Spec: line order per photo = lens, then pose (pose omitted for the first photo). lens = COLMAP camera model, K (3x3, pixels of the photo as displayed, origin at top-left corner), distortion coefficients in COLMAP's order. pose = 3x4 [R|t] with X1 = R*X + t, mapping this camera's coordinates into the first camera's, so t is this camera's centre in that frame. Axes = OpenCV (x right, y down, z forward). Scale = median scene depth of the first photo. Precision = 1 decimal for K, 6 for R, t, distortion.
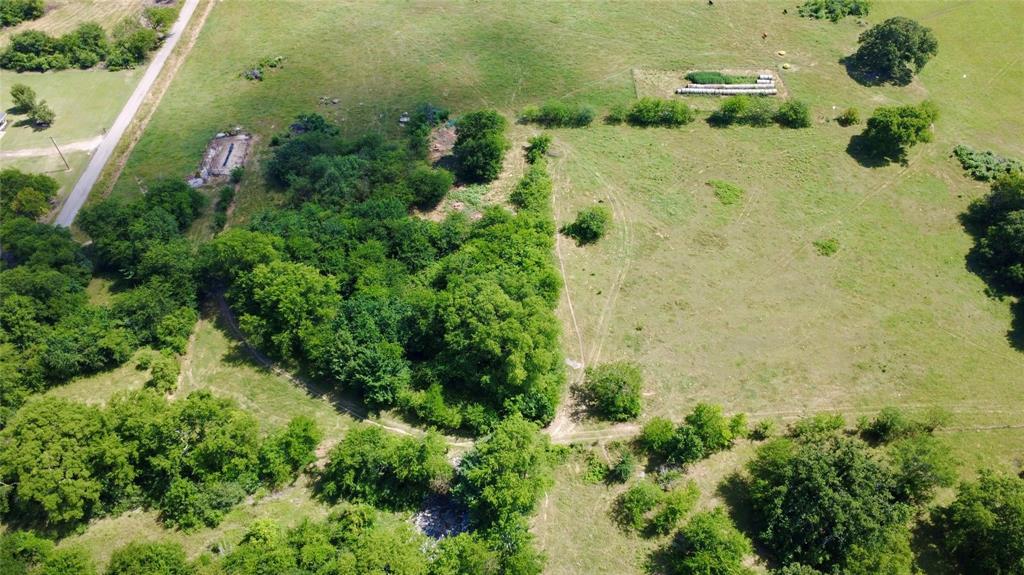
lens RADIAL K [[751.2, 0, 509.2], [0, 751.2, 287.7], [0, 0, 1]] dist [0.005303, -0.003420]
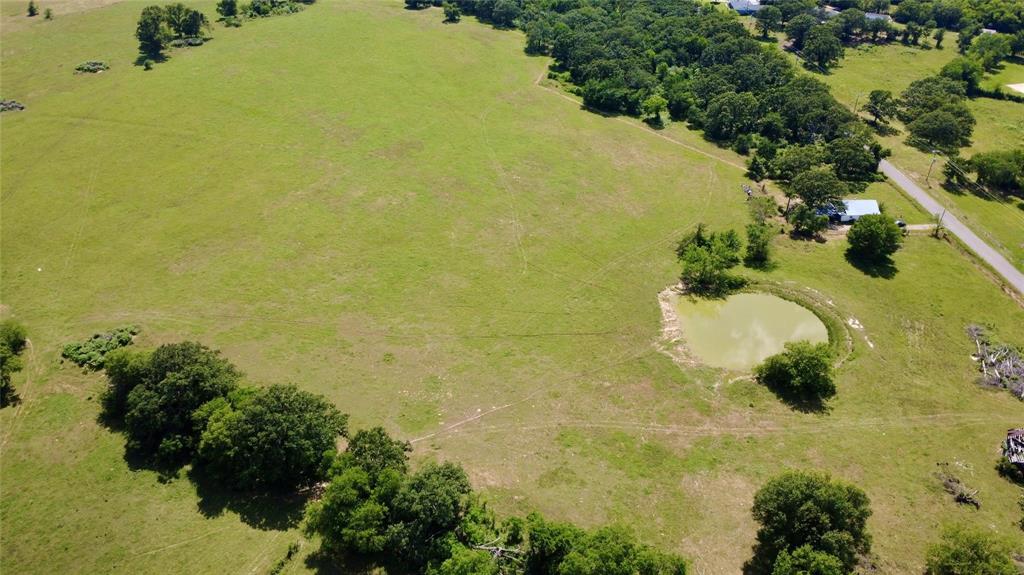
lens RADIAL K [[751.2, 0, 509.3], [0, 751.2, 286.2], [0, 0, 1]] dist [0.005303, -0.003420]
pose [[0.495725, -0.512334, 0.701264, 0.290017], [0.626957, 0.769871, 0.119260, -0.016997], [-0.600984, 0.380542, 0.702856, 0.009362]]
